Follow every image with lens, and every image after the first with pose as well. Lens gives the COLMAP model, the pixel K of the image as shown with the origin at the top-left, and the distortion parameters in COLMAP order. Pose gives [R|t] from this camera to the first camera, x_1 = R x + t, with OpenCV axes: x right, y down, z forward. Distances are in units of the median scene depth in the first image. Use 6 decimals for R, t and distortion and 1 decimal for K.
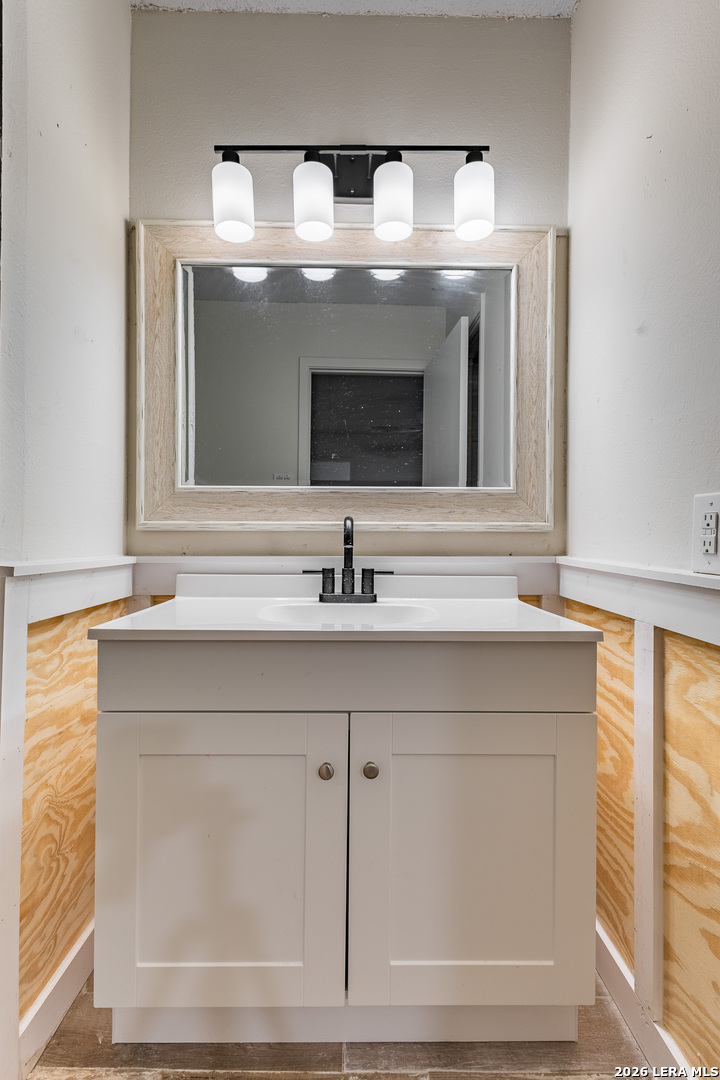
lens RADIAL K [[494.1, 0, 358.6], [0, 494.1, 540.5], [0, 0, 1]] dist [0.002476, 0.000137]
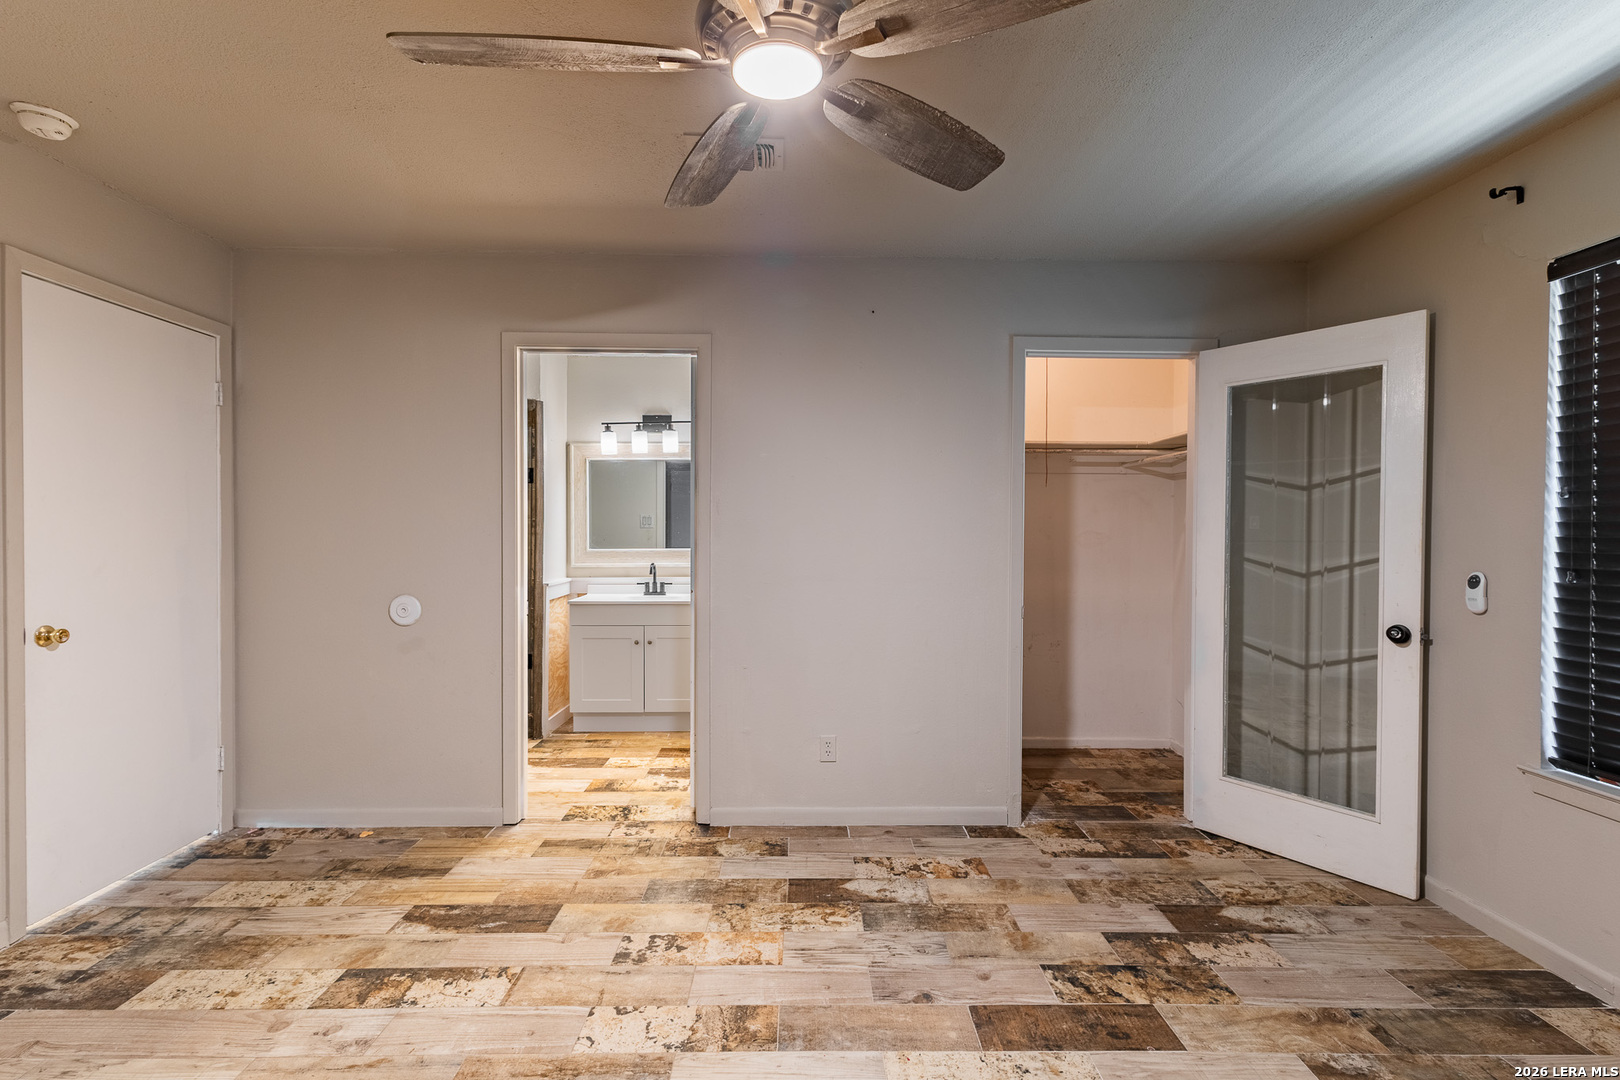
lens RADIAL K [[741.1, 0, 811.8], [0, 741.1, 535.9], [0, 0, 1]] dist [0.002476, 0.000137]
pose [[0.999970, -0.004940, 0.006033, 0.769735], [0.004958, 0.999983, -0.002933, -0.167948], [-0.006019, 0.002962, 0.999978, -2.843520]]
